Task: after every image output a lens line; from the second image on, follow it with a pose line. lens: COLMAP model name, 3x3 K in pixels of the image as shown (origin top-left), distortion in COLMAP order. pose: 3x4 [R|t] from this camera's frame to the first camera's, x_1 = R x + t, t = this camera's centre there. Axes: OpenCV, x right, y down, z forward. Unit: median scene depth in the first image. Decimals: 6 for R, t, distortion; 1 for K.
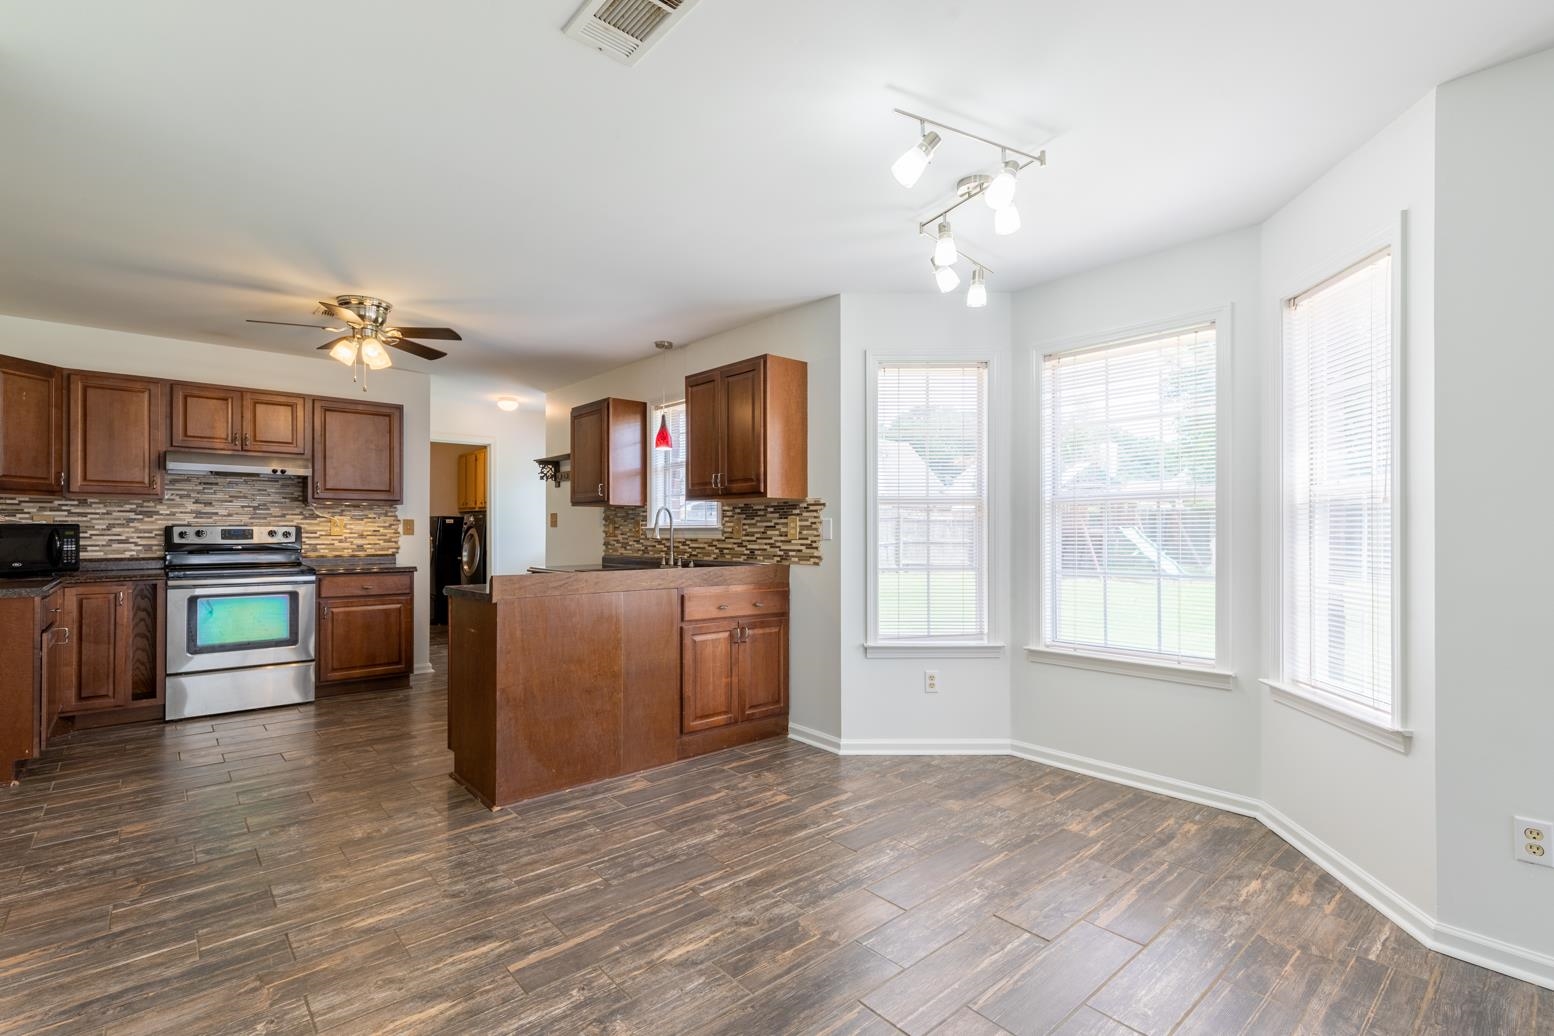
lens RADIAL K [[726.2, 0, 777.7], [0, 726.2, 519.7], [0, 0, 1]] dist [0.010448, 0.000481]
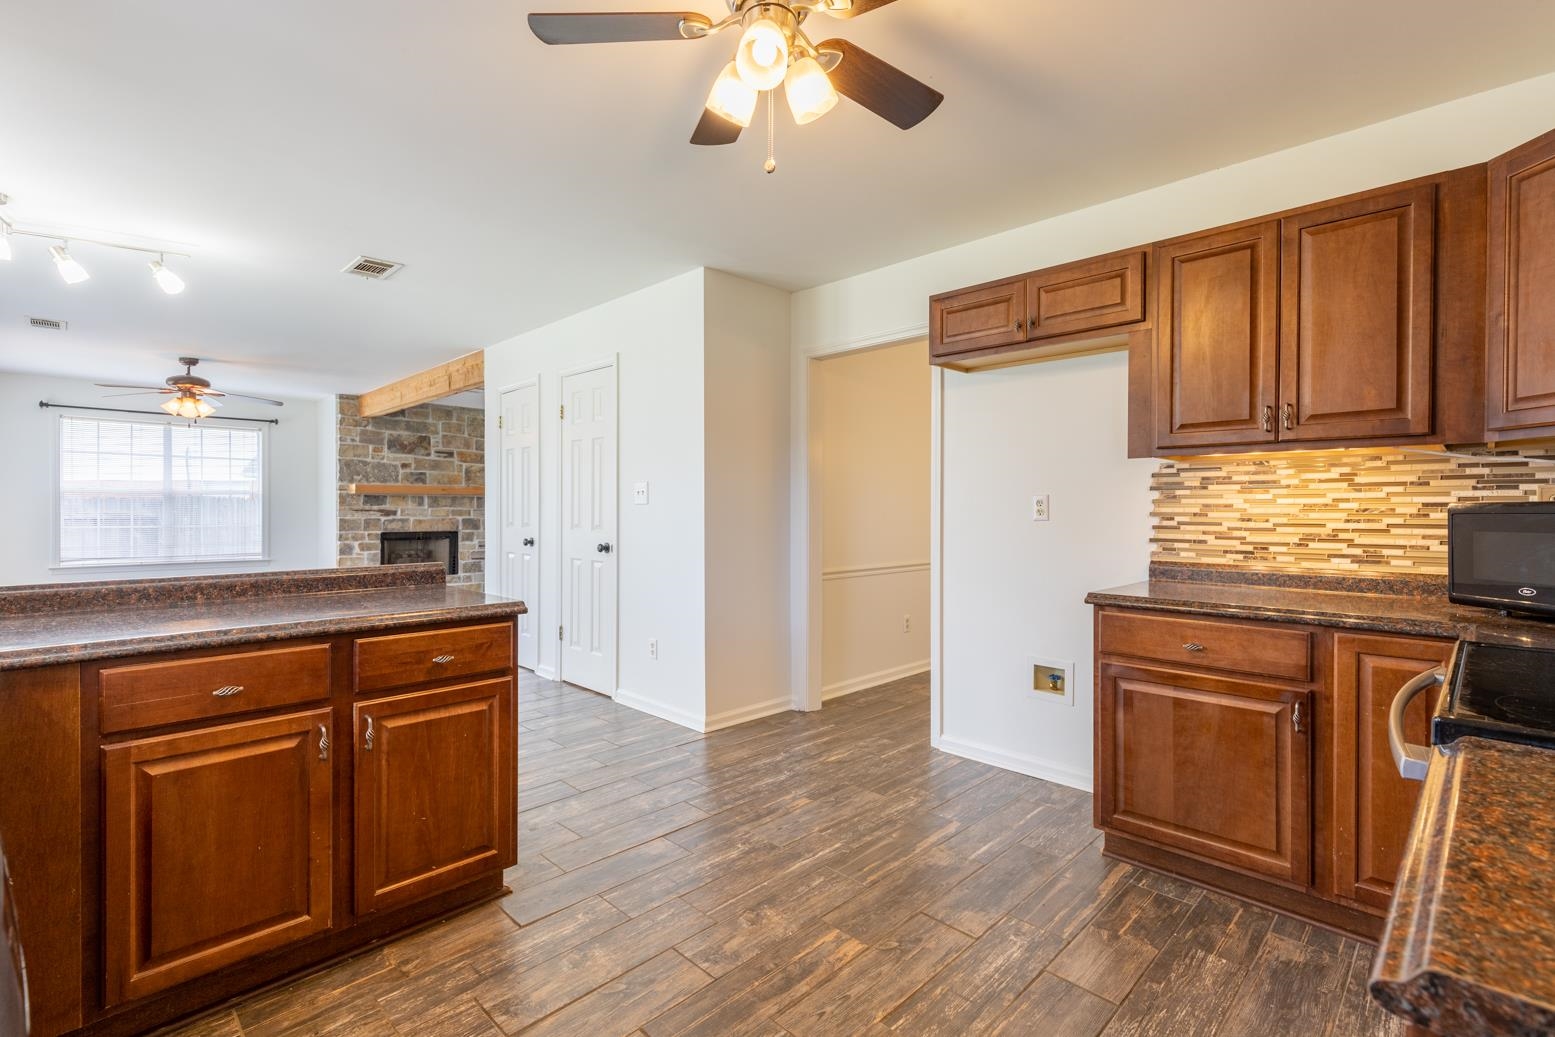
lens RADIAL K [[704.3, 0, 782.2], [0, 704.3, 516.7], [0, 0, 1]] dist [0.001813, 0.000196]
pose [[-0.996627, -0.004765, -0.081928, -0.495846], [-0.004510, 0.999984, -0.003293, 0.016350], [0.081942, -0.002913, -0.996633, 1.282829]]
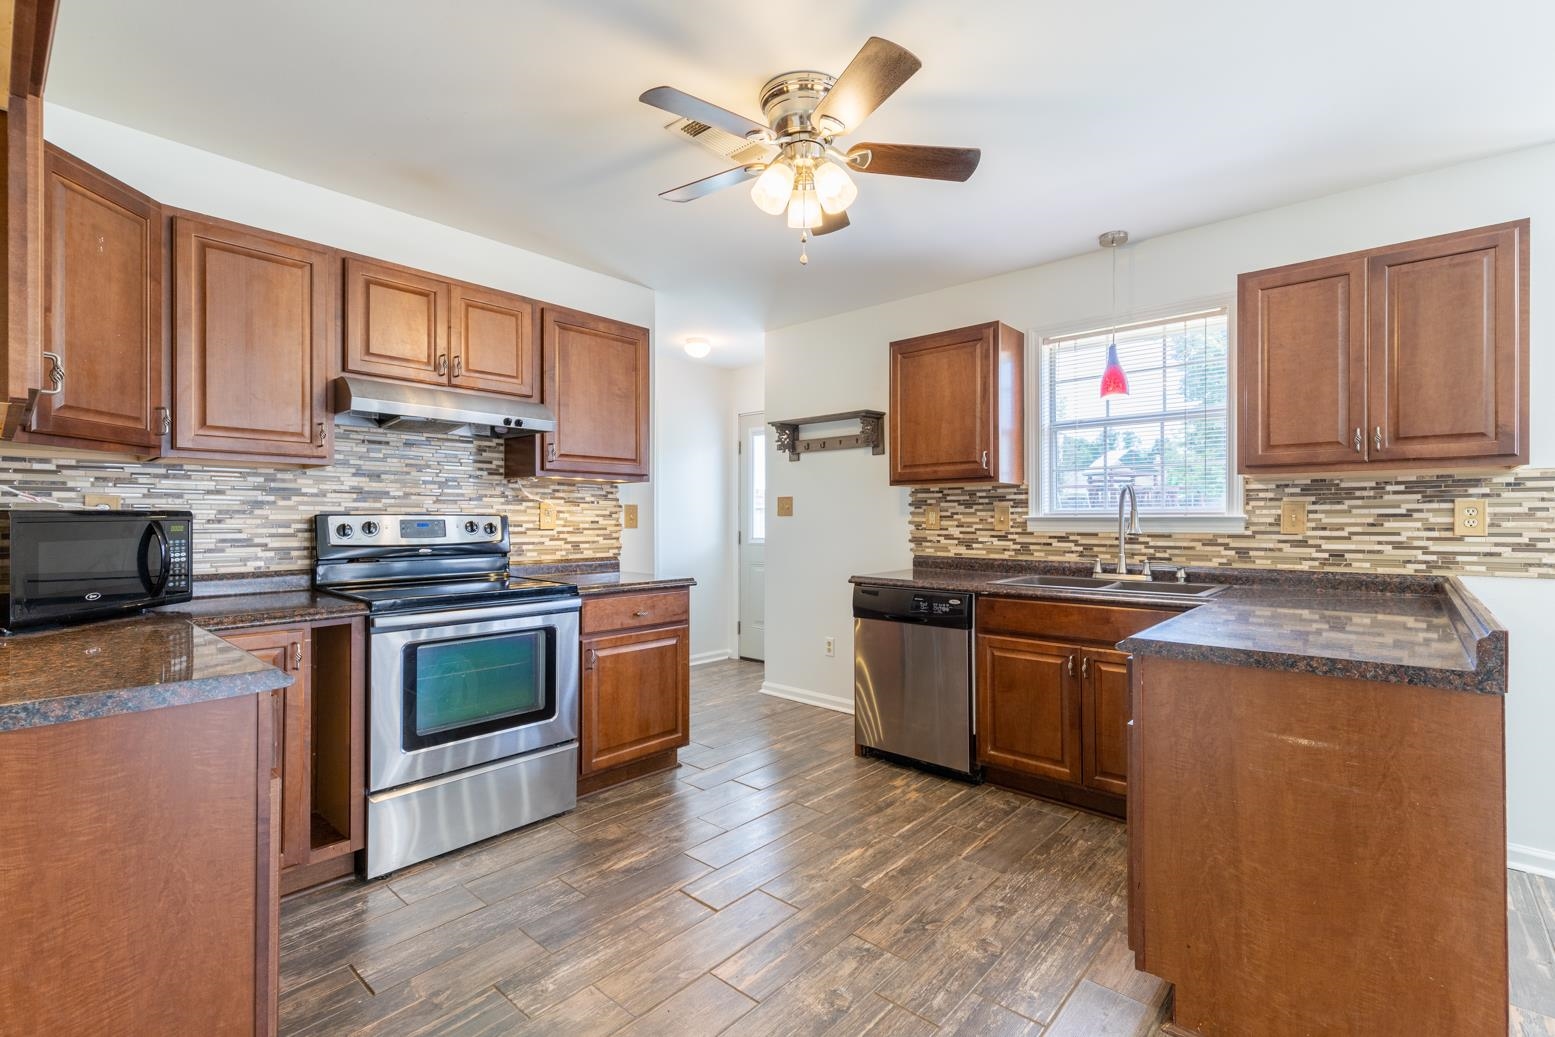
lens RADIAL K [[704.3, 0, 782.2], [0, 704.3, 516.7], [0, 0, 1]] dist [0.001813, 0.000196]
pose [[0.992039, -0.000919, 0.125929, -0.591540], [-0.000530, 0.999934, 0.011470, 0.003935], [-0.125931, -0.011445, 0.991973, 0.446188]]
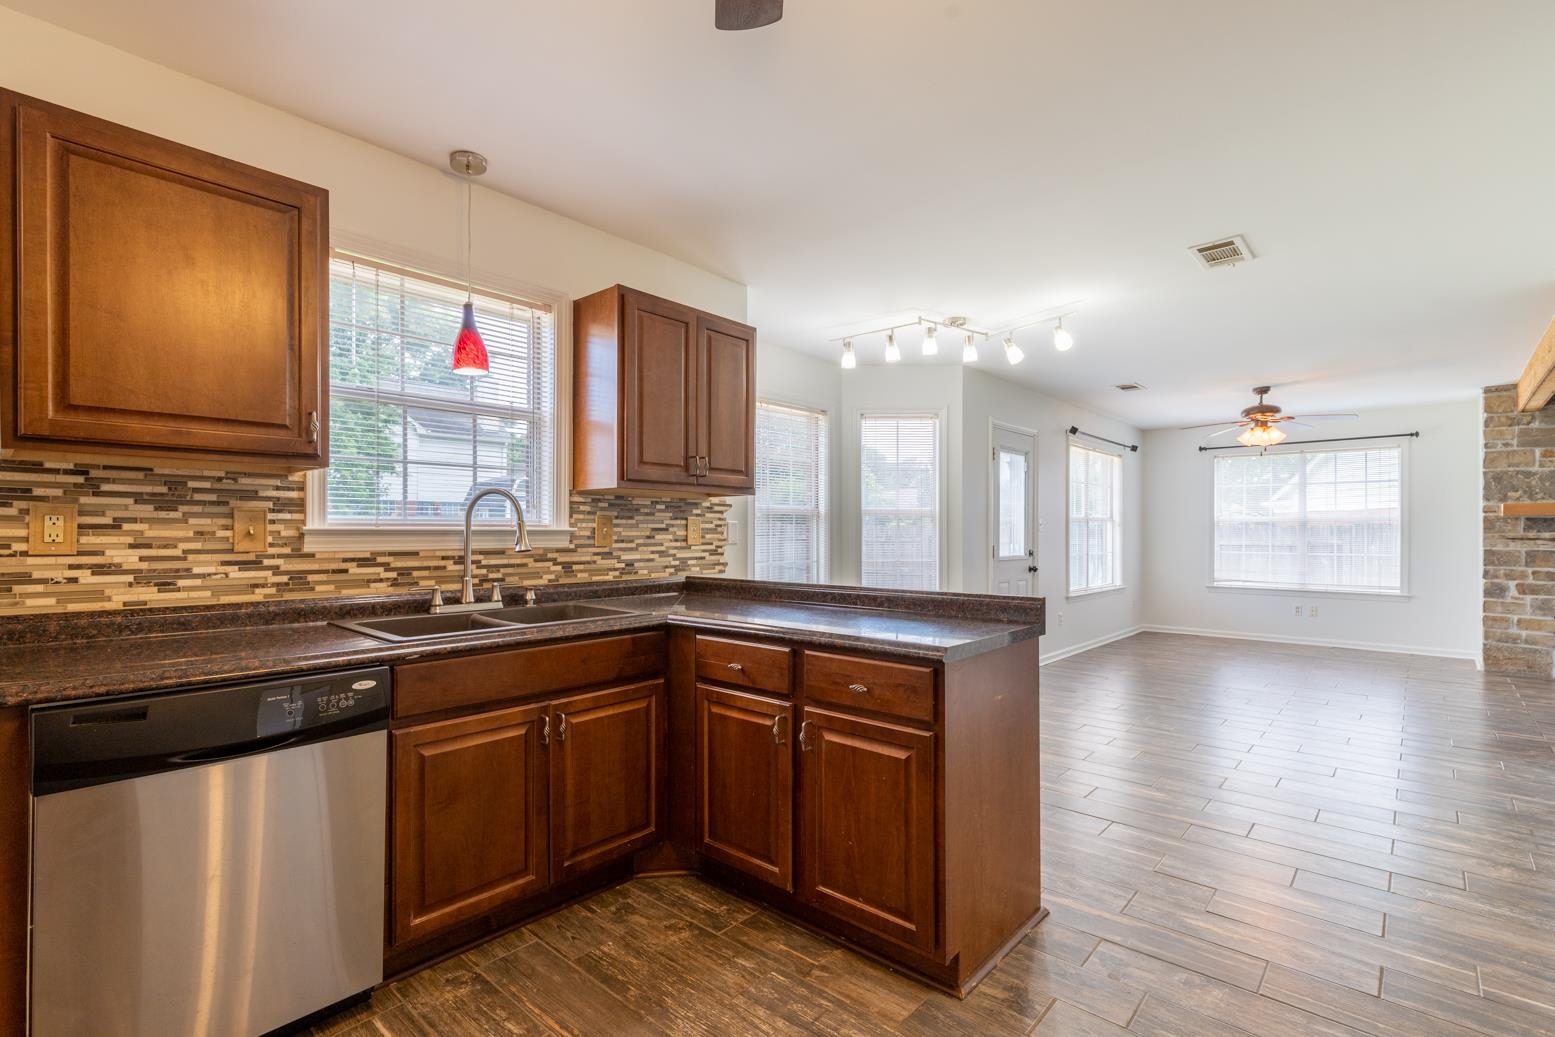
lens RADIAL K [[715.1, 0, 771.2], [0, 715.1, 530.2], [0, 0, 1]] dist [0.001740, 0.000202]
pose [[-0.122086, 0.001214, 0.992519, -0.741674], [-0.016893, 0.999852, -0.003301, 0.010721], [-0.992376, -0.017170, -0.122048, 0.942946]]
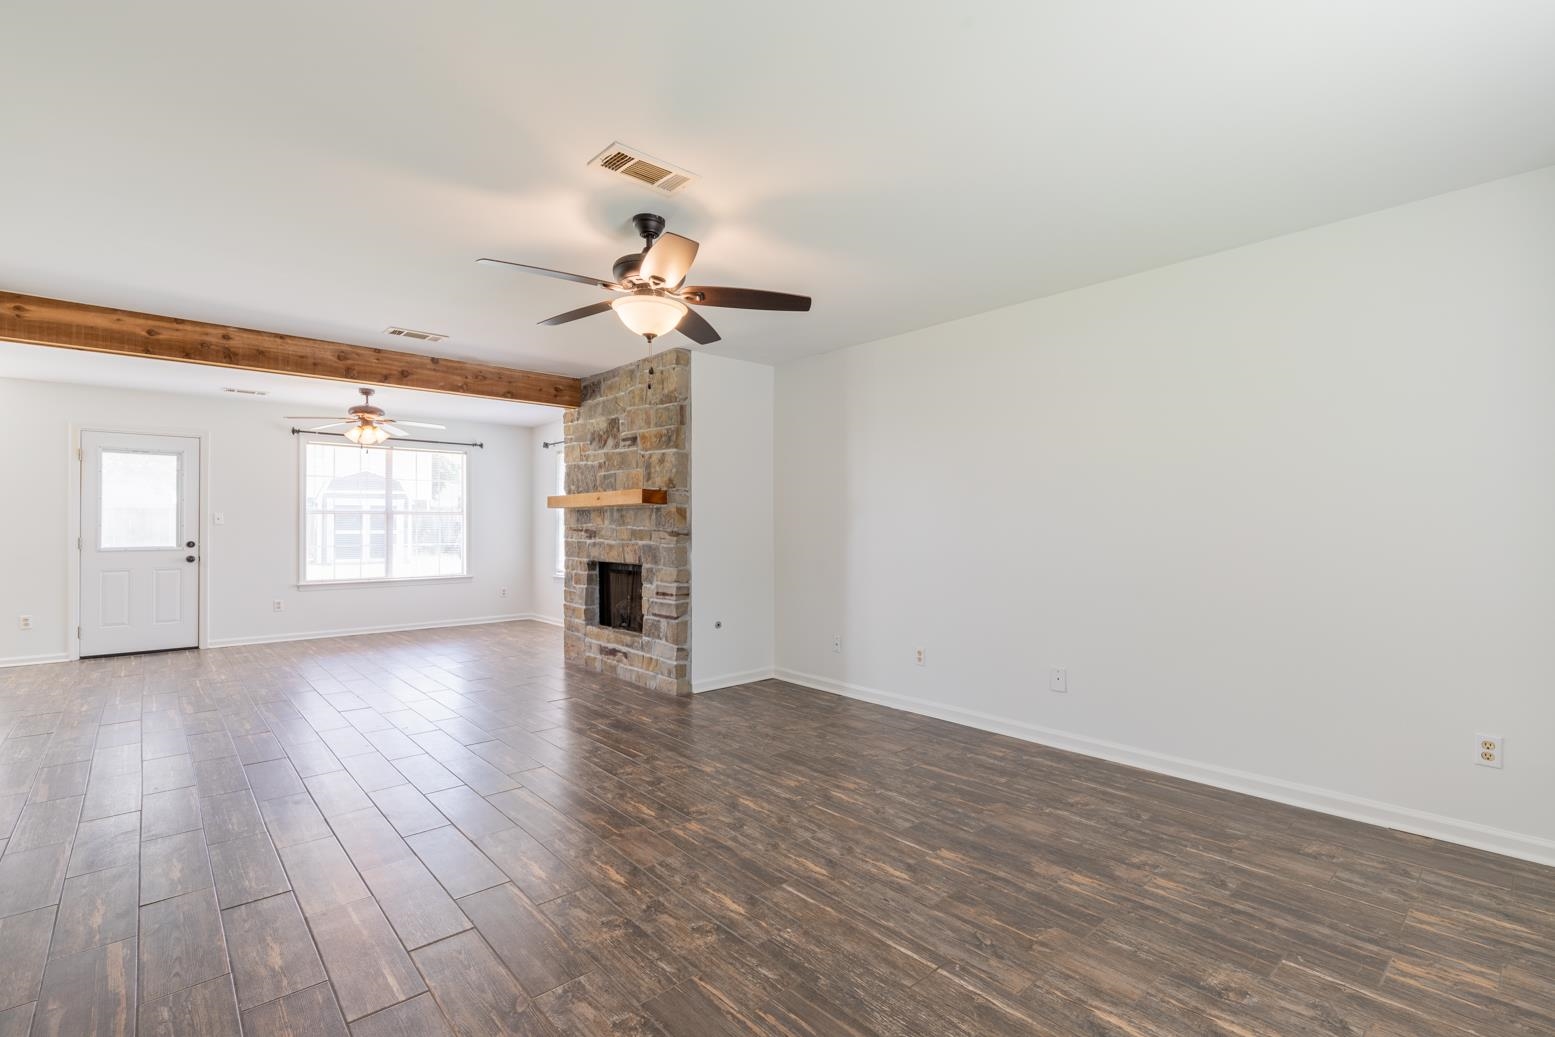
lens RADIAL K [[719.6, 0, 761.0], [0, 719.6, 521.3], [0, 0, 1]] dist [0.018459, -0.000090]
pose [[-0.008220, 0.004435, 0.999956, -0.997411], [-0.013976, 0.999892, -0.004549, -0.018485], [-0.999869, -0.014013, -0.008157, -1.041095]]
